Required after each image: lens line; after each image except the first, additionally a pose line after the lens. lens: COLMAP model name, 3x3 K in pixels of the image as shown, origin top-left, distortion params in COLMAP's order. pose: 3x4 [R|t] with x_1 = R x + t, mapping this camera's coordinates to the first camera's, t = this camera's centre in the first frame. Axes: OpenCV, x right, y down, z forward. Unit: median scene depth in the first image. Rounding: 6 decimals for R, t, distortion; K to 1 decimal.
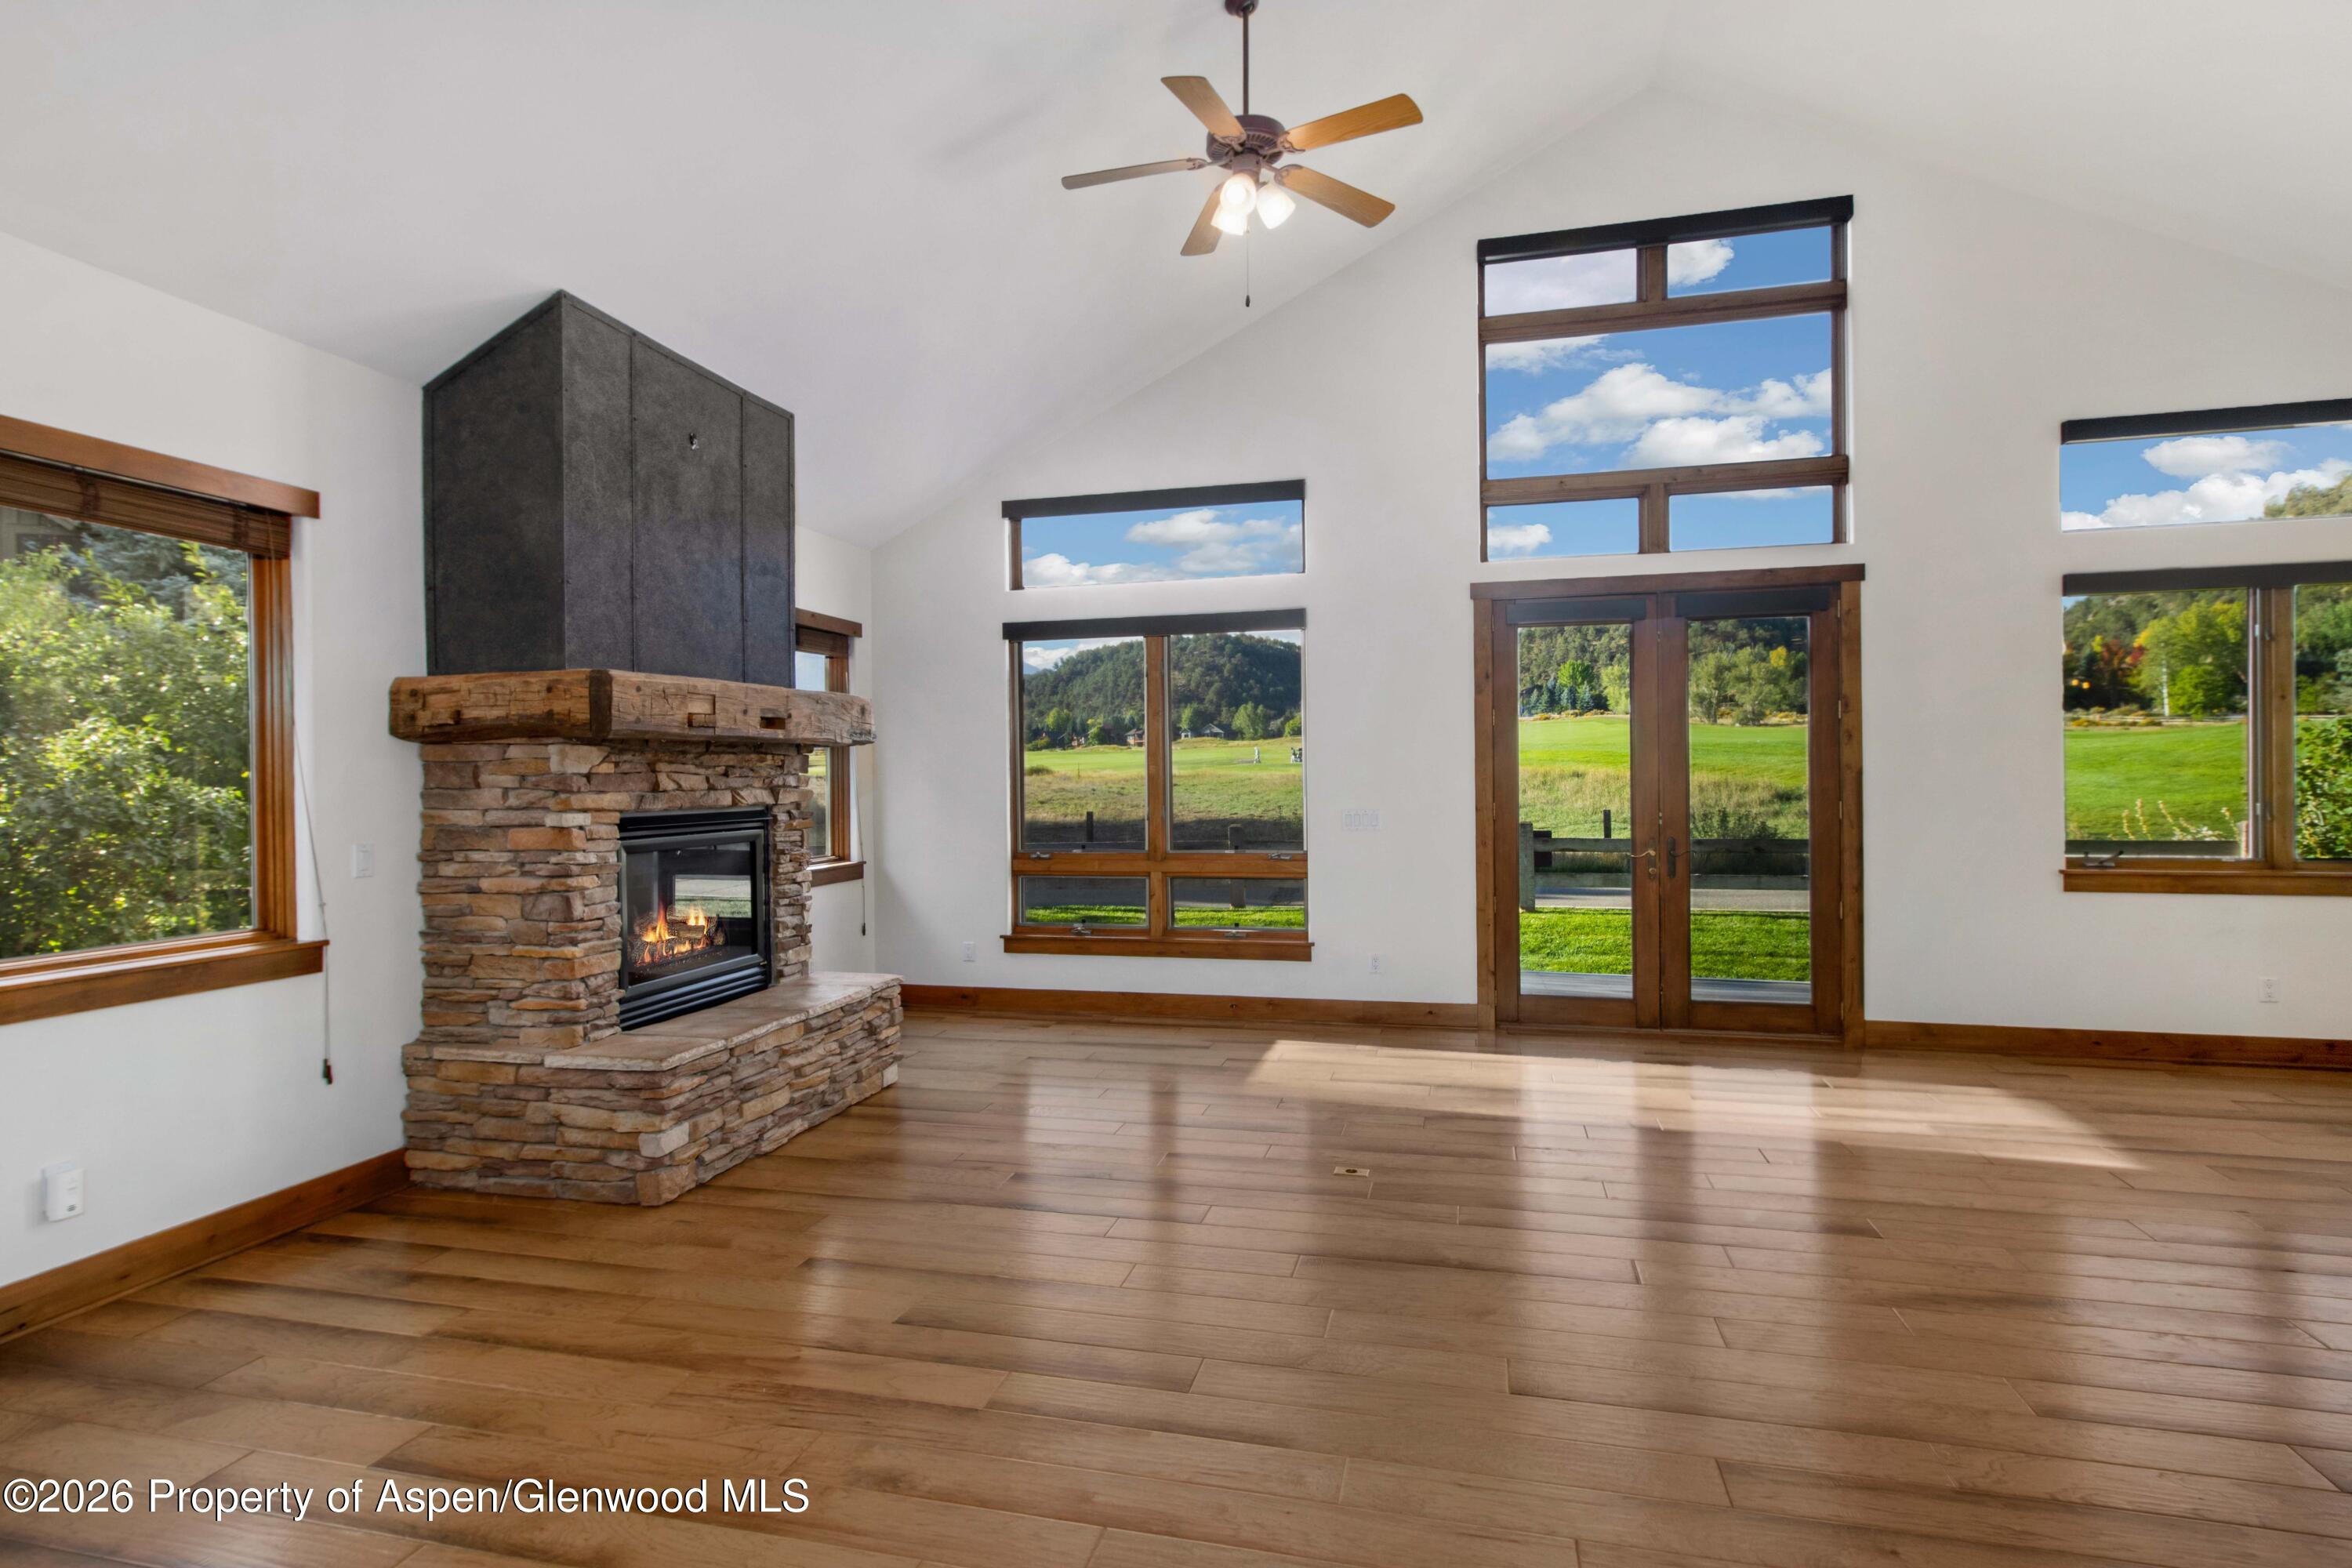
lens RADIAL K [[1143.6, 0, 1168.4], [0, 1143.6, 785.6], [0, 0, 1]] dist [0.007562, -0.000995]
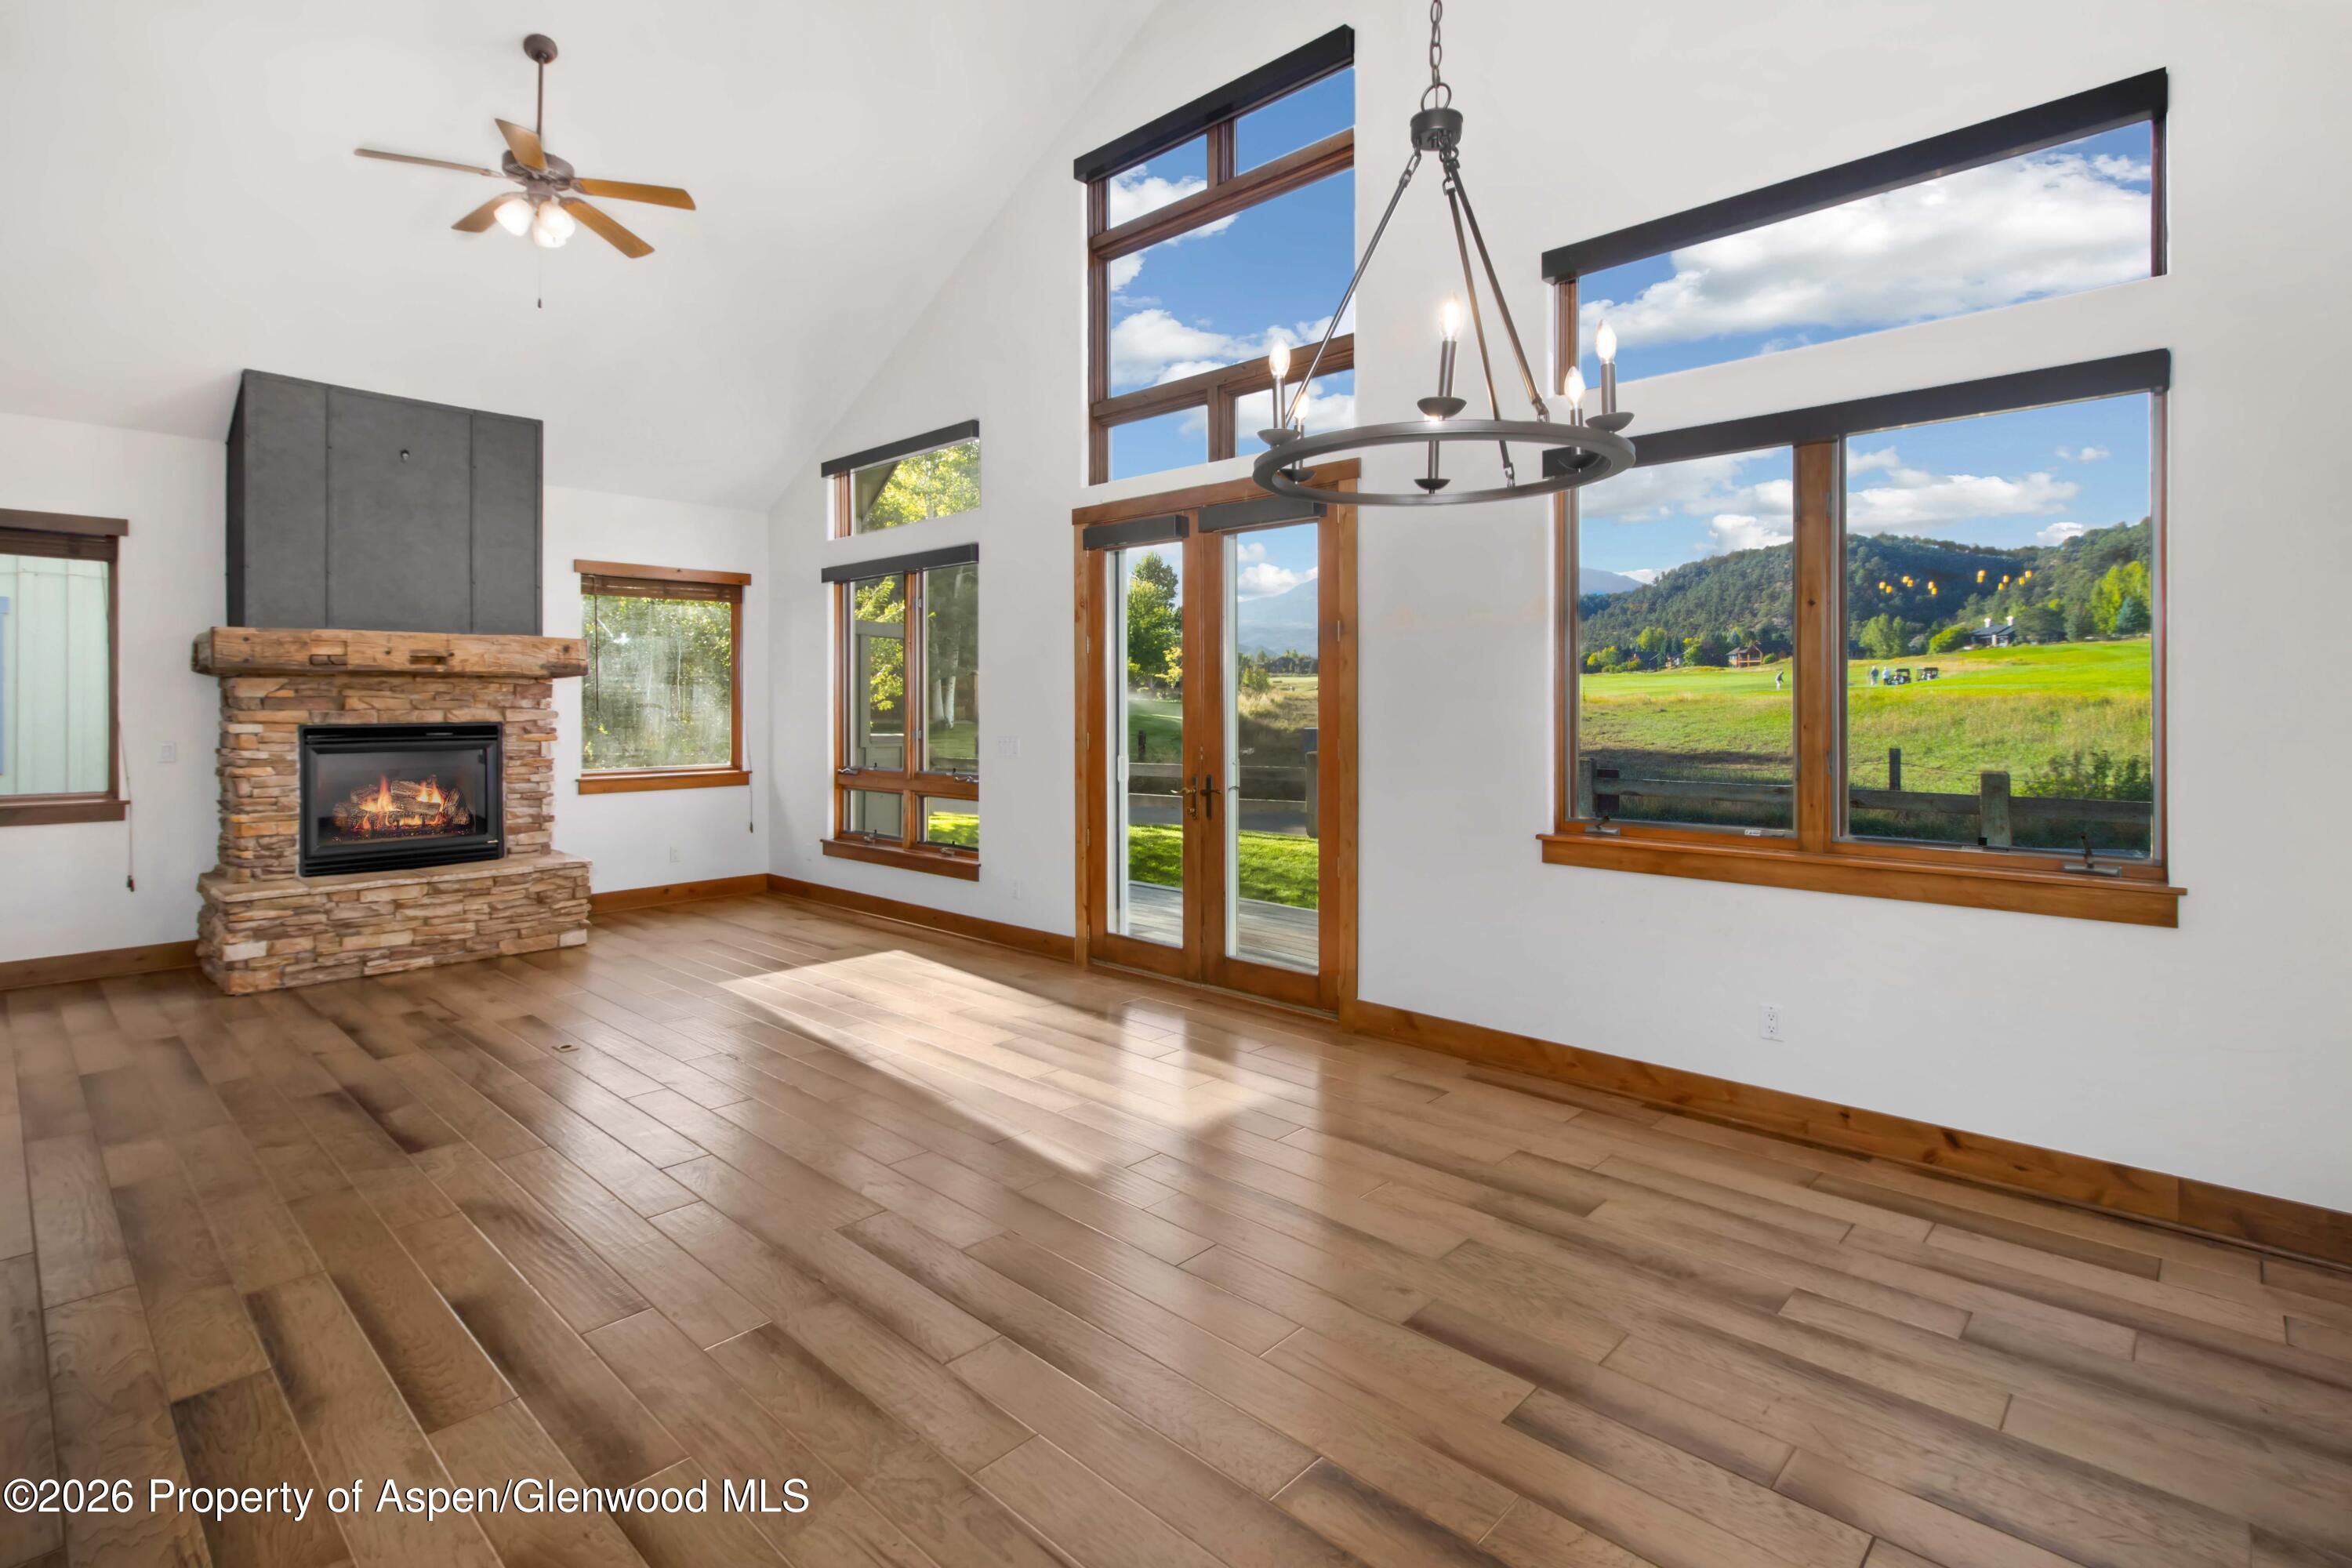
lens RADIAL K [[1143.6, 0, 1194.8], [0, 1143.6, 702.4], [0, 0, 1]] dist [0.007562, -0.000995]
pose [[0.879470, 0.009048, -0.475869, 0.974542], [-0.011246, 0.999935, -0.001770, -0.011545], [0.475822, 0.006909, 0.879514, 0.220465]]
